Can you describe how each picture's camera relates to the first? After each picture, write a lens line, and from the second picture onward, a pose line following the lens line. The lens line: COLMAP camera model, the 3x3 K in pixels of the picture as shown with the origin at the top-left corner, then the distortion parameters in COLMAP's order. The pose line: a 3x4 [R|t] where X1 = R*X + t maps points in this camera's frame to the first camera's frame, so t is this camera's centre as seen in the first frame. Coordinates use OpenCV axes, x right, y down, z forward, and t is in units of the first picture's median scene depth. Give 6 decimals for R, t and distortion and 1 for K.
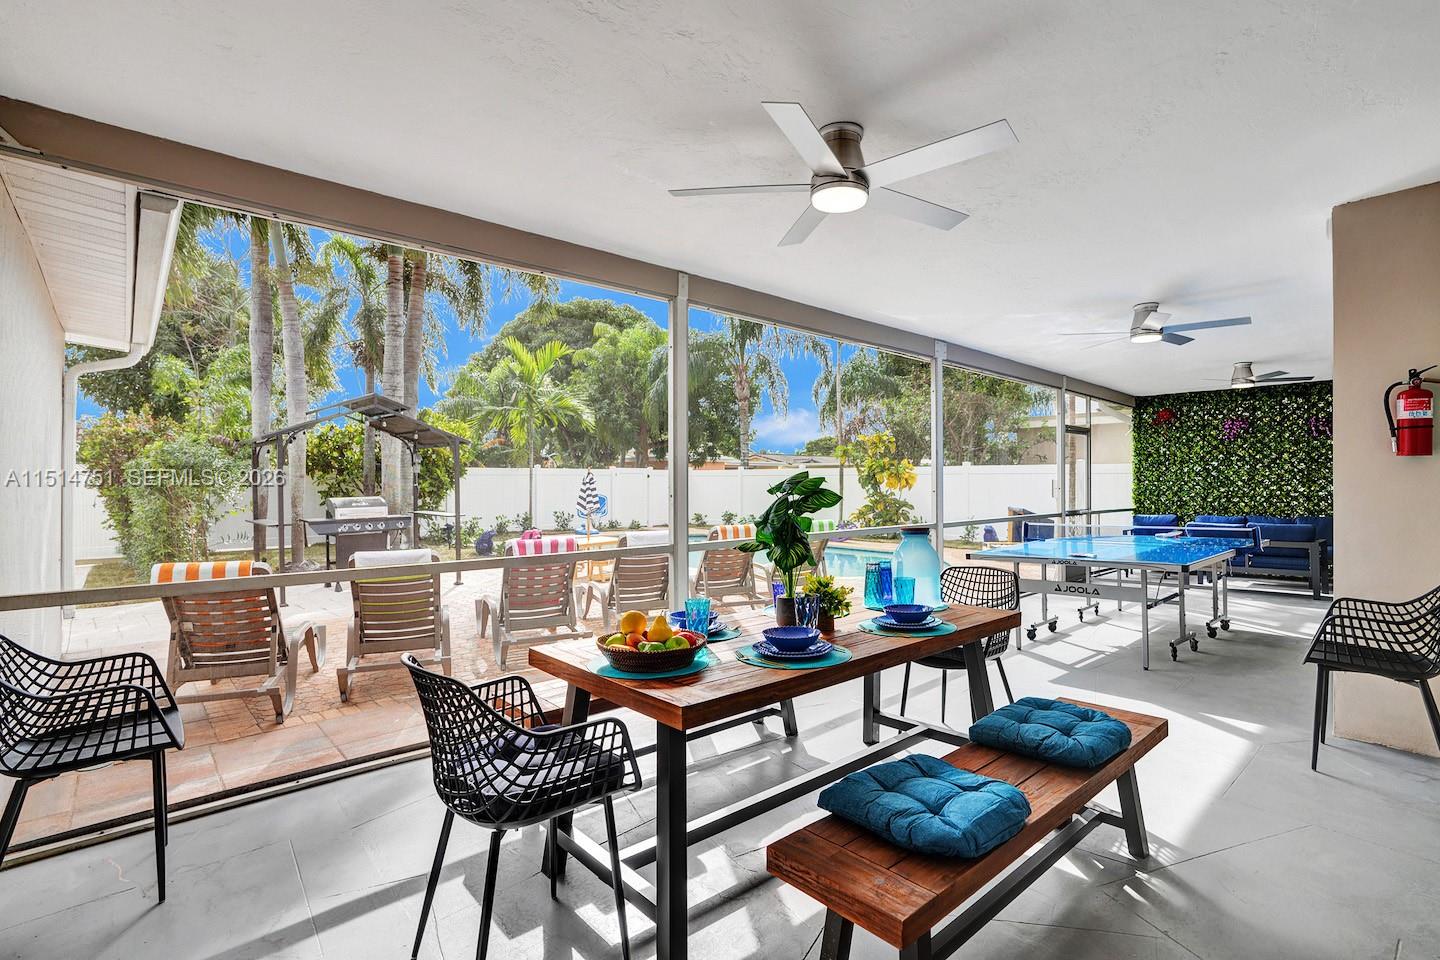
lens RADIAL K [[702.5, 0, 733.7], [0, 702.5, 478.2], [0, 0, 1]] dist [-0.000294, 0.000008]
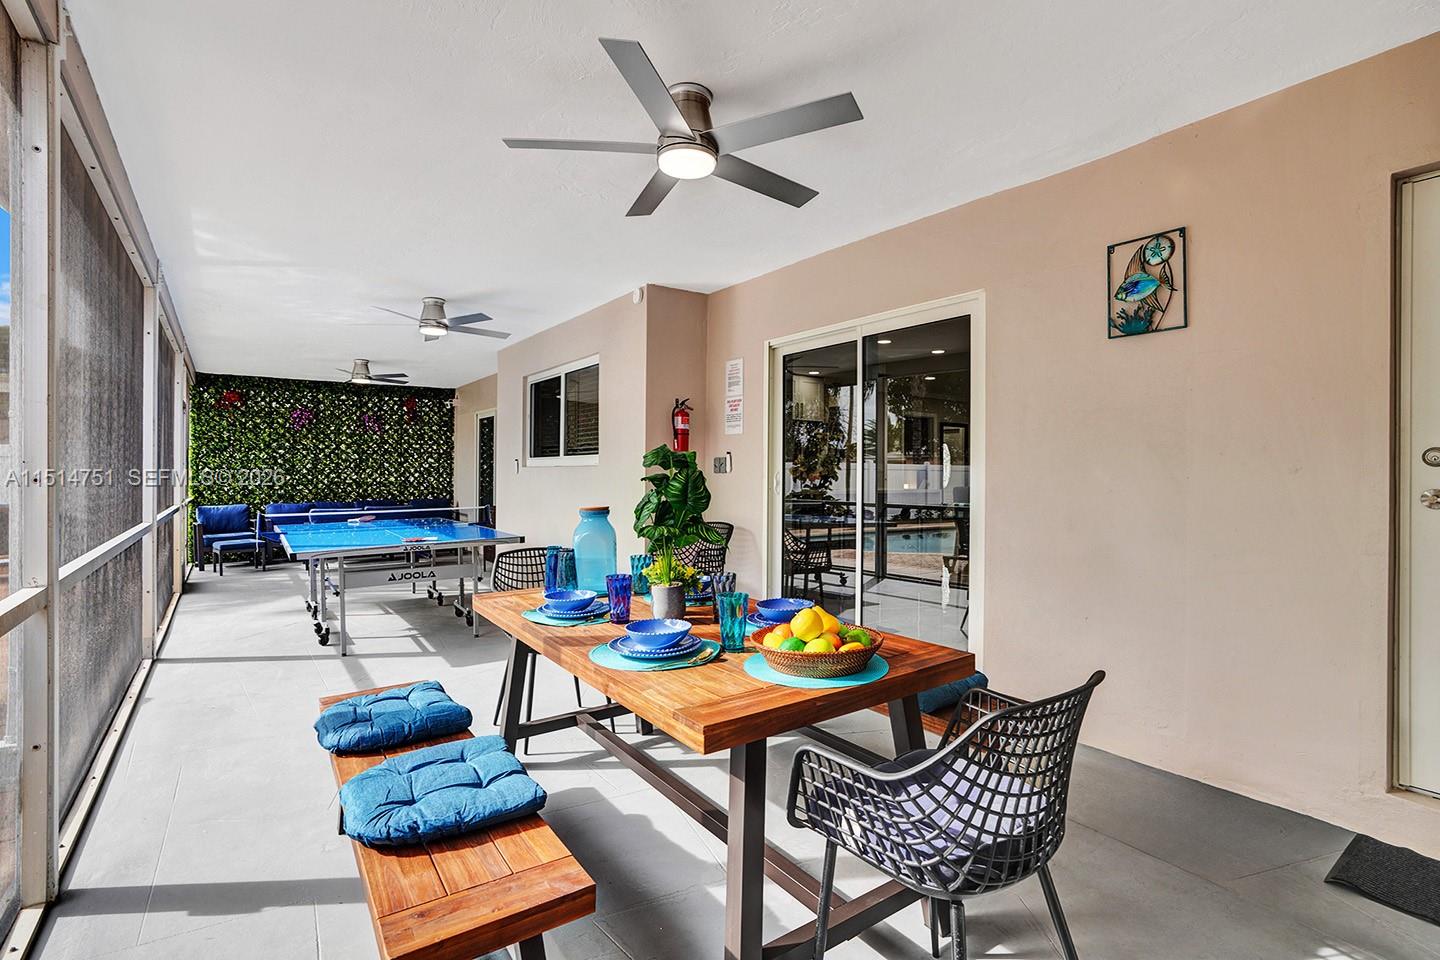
lens RADIAL K [[702.5, 0, 733.7], [0, 702.5, 478.2], [0, 0, 1]] dist [-0.000294, 0.000008]
pose [[0.134780, -0.001671, 0.990874, -0.227950], [-0.008889, 0.999956, 0.002896, 0.008797], [-0.990836, -0.009198, 0.134759, 0.232515]]
